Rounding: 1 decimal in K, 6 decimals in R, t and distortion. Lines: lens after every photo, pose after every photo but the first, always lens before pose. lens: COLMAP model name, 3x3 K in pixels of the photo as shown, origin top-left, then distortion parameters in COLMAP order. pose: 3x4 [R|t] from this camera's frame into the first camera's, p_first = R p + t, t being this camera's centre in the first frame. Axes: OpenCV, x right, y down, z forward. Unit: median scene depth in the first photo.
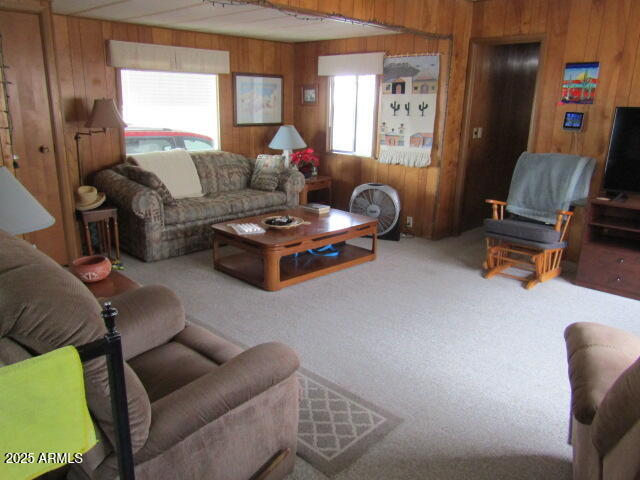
lens RADIAL K [[495.5, 0, 319.0], [0, 495.5, 240.9], [0, 0, 1]] dist [0.000418, -0.023068]
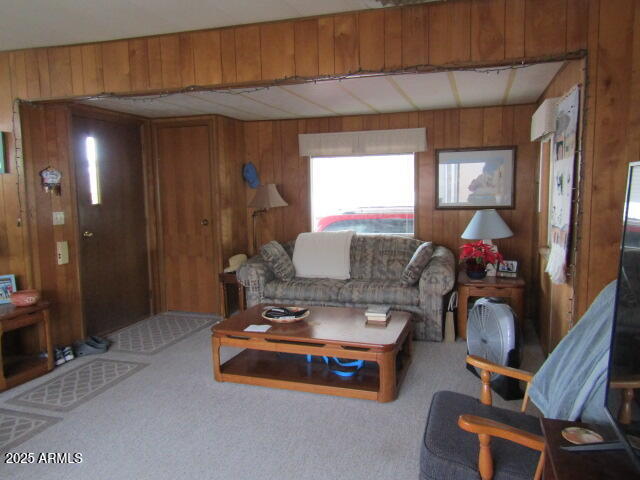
lens RADIAL K [[495.5, 0, 319.4], [0, 495.5, 240.1], [0, 0, 1]] dist [0.000418, -0.023068]
pose [[0.452786, 0.063073, -0.889386, 0.830703], [-0.215420, 0.975682, -0.040477, -0.163138], [0.865205, 0.209919, 0.455362, 0.719370]]
